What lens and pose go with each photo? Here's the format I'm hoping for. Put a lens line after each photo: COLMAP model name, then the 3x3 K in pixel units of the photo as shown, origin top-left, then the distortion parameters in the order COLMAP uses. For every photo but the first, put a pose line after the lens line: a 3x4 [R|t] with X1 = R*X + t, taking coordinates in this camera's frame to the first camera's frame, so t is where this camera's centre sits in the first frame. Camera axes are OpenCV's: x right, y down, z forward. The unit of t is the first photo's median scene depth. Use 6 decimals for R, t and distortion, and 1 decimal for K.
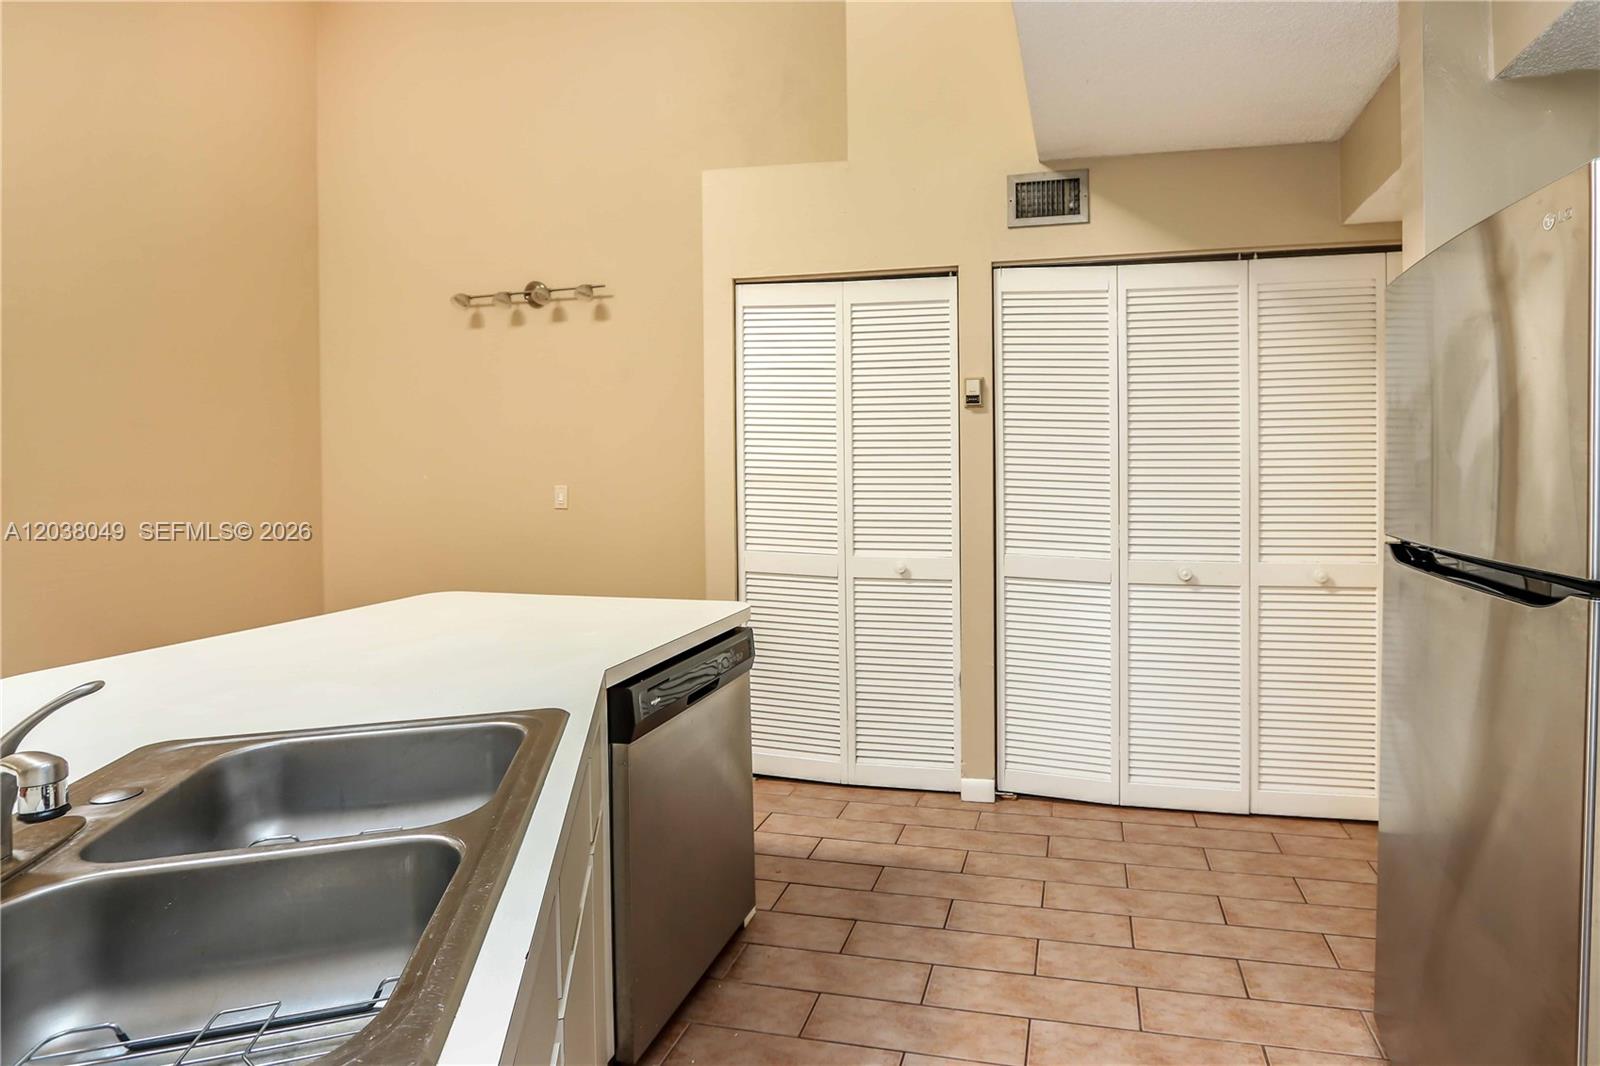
lens RADIAL K [[751.4, 0, 830.1], [0, 751.4, 476.2], [0, 0, 1]] dist [-0.016261, 0.001300]
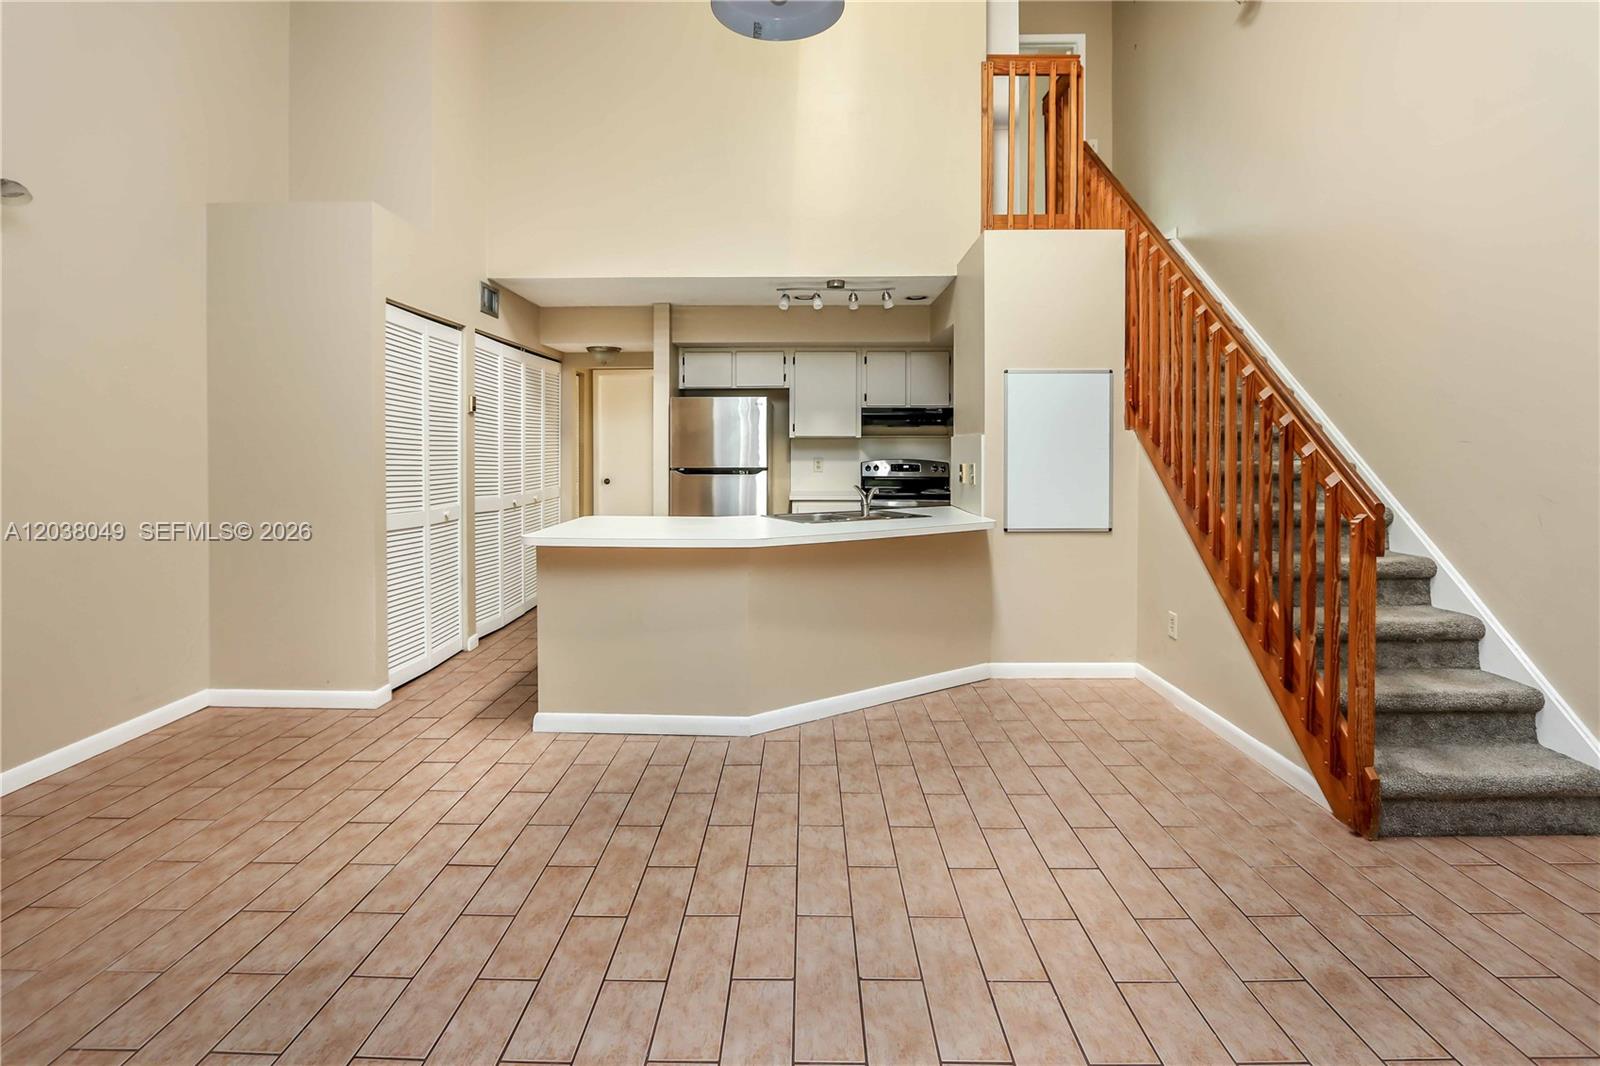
lens RADIAL K [[751.4, 0, 794.1], [0, 751.4, 458.2], [0, 0, 1]] dist [-0.016261, 0.001300]
pose [[-0.182562, -0.009736, 0.983146, -1.578379], [0.014937, 0.999808, 0.012675, -0.000585], [-0.983081, 0.016999, -0.182382, 0.596865]]
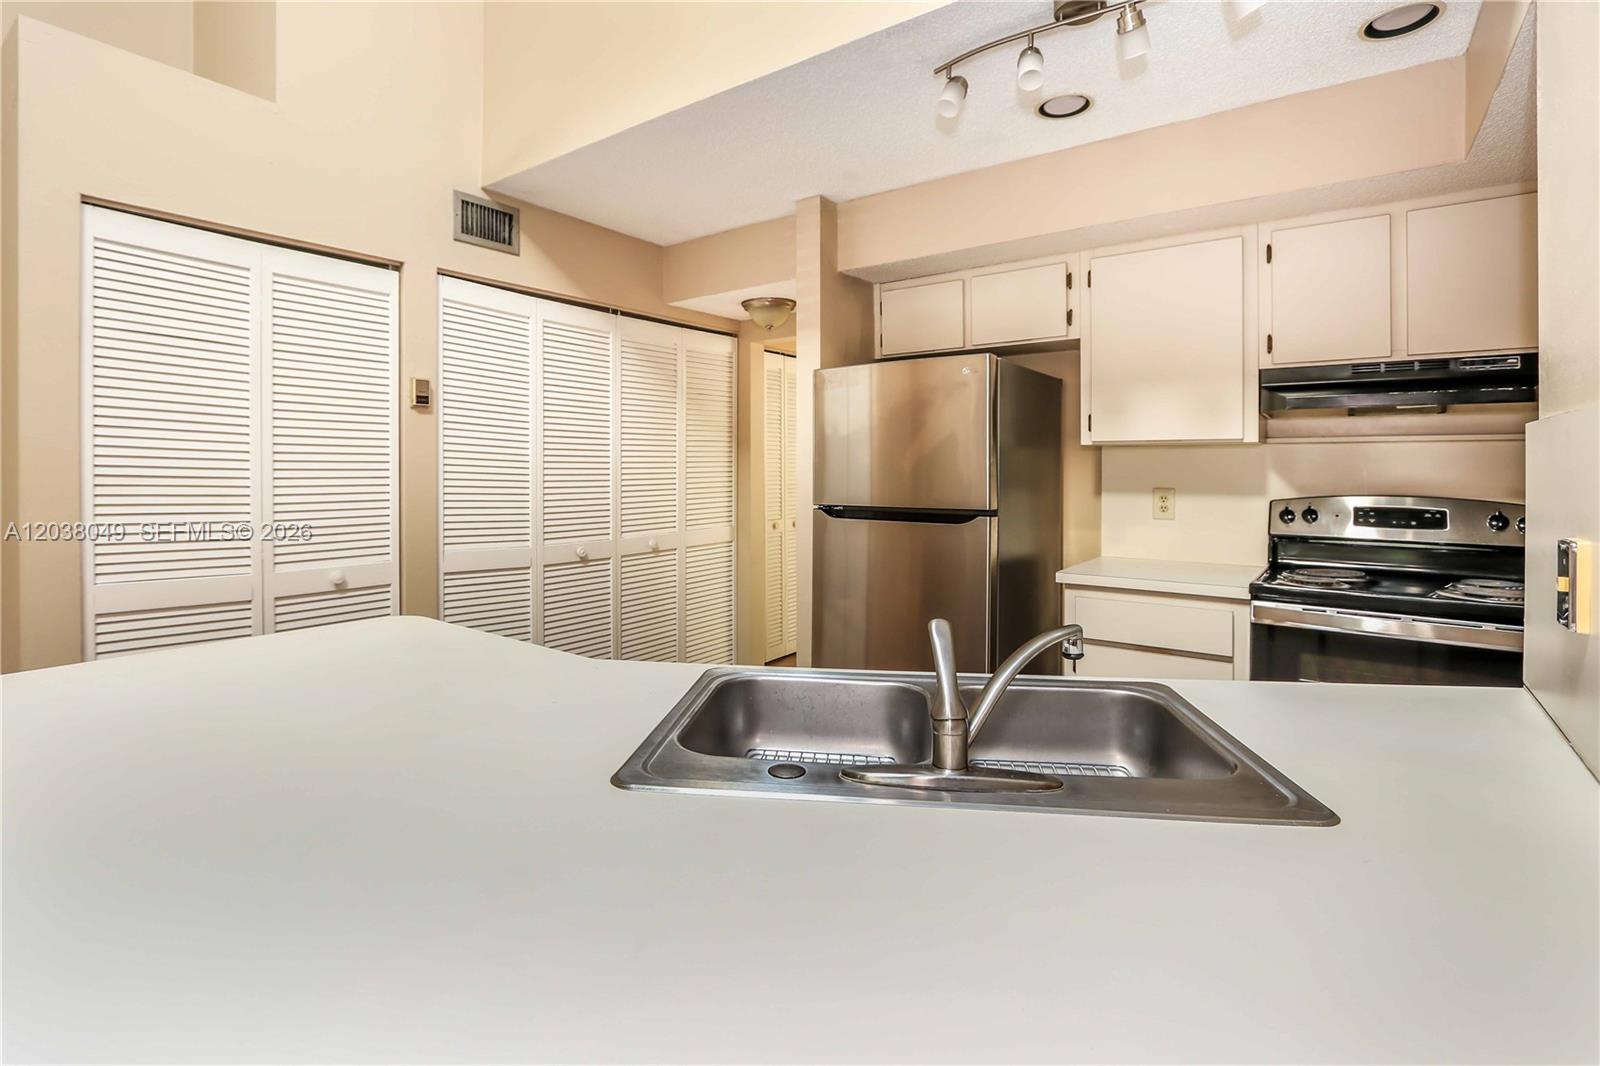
lens RADIAL K [[751.4, 0, 799.4], [0, 751.4, 471.4], [0, 0, 1]] dist [-0.016261, 0.001300]
pose [[0.425646, 0.000635, 0.904889, -0.494519], [0.010635, 0.999927, -0.005704, 0.004446], [-0.904827, 0.012052, 0.425609, 0.118059]]
